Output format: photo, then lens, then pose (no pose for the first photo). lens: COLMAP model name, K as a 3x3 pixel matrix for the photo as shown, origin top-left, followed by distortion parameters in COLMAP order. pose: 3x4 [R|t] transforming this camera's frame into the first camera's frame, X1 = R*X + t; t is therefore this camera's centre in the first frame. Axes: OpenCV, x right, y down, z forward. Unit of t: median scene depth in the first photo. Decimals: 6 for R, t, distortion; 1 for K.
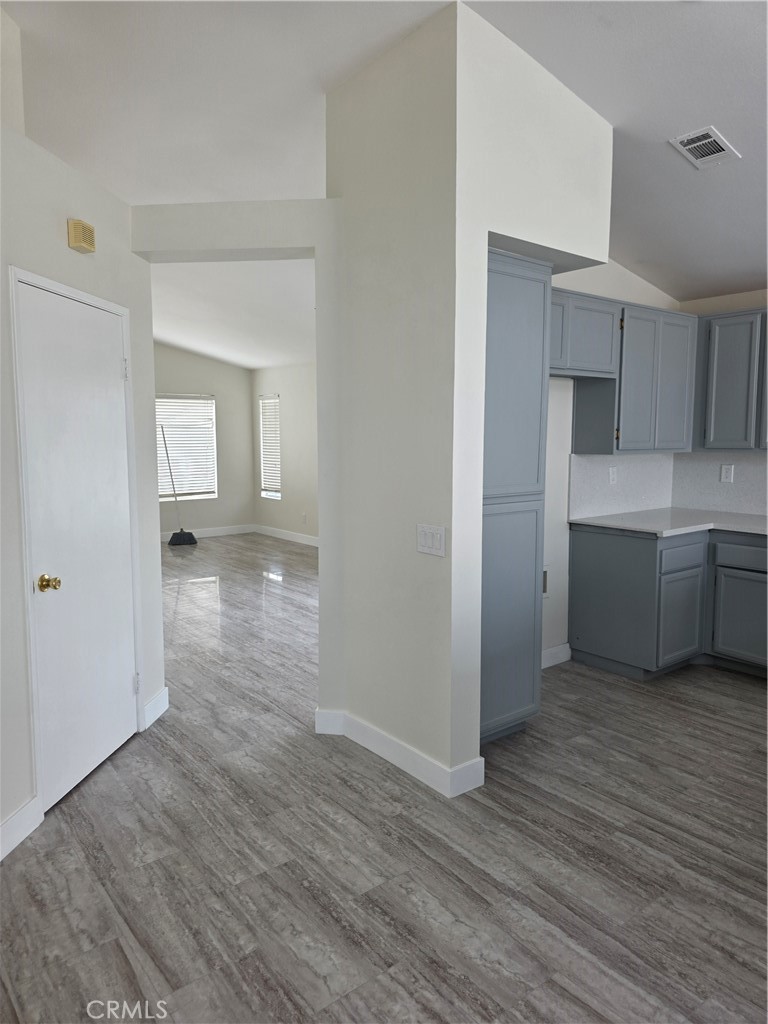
lens RADIAL K [[678.7, 0, 381.2], [0, 678.7, 504.7], [0, 0, 1]] dist [0.036737, -0.023441]
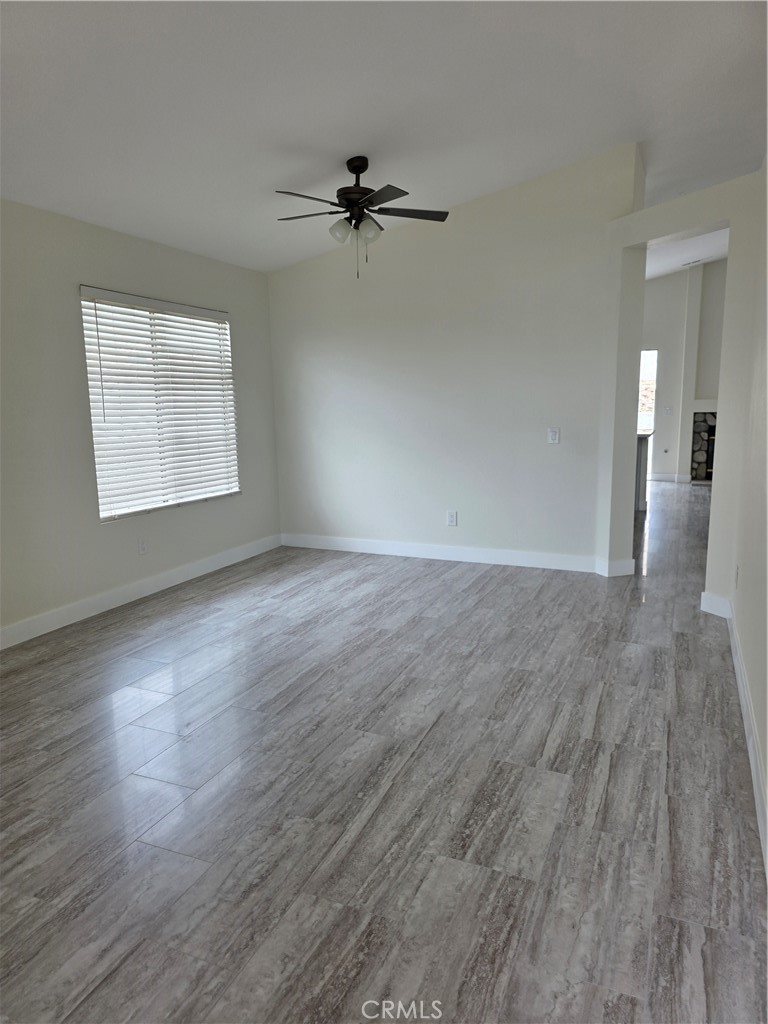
lens RADIAL K [[678.7, 0, 381.2], [0, 678.7, 504.7], [0, 0, 1]] dist [0.036737, -0.023441]
pose [[-0.463652, -0.122984, 0.877441, -0.868024], [0.109212, 0.974835, 0.194344, -0.131859], [-0.879261, 0.185935, -0.438552, 1.606346]]
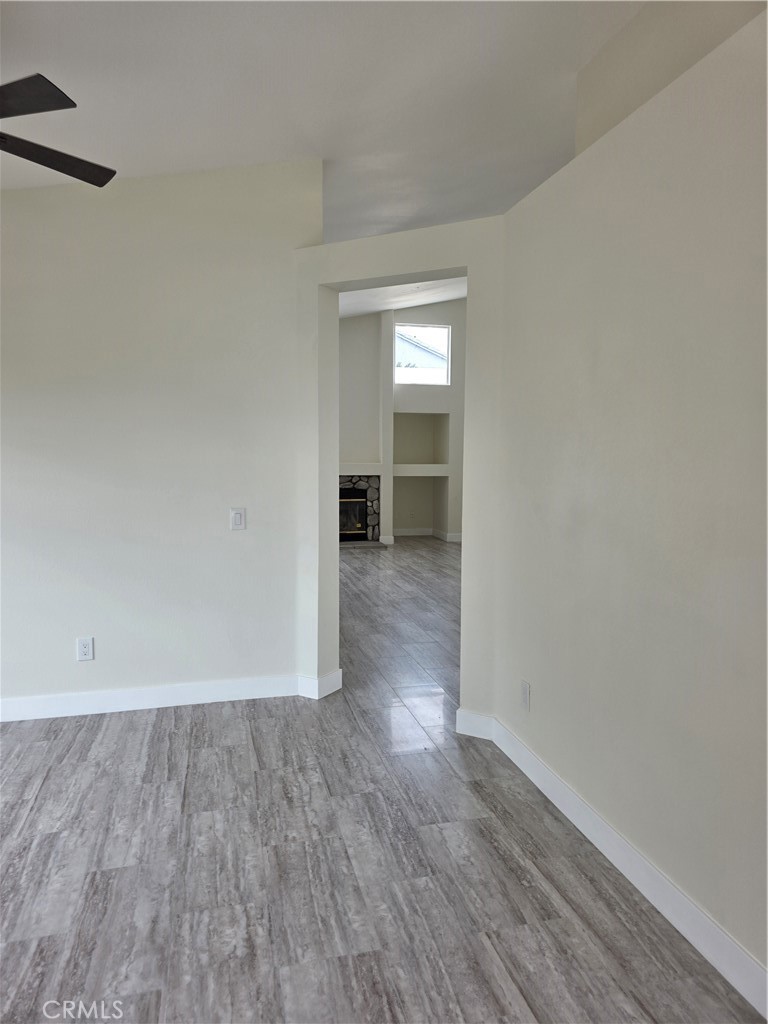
lens RADIAL K [[678.7, 0, 381.2], [0, 678.7, 504.7], [0, 0, 1]] dist [0.036737, -0.023441]
pose [[-0.915149, -0.035322, 0.401564, -0.481082], [0.039853, 0.983346, 0.177320, -0.151353], [-0.401140, 0.178278, -0.898501, 1.510198]]
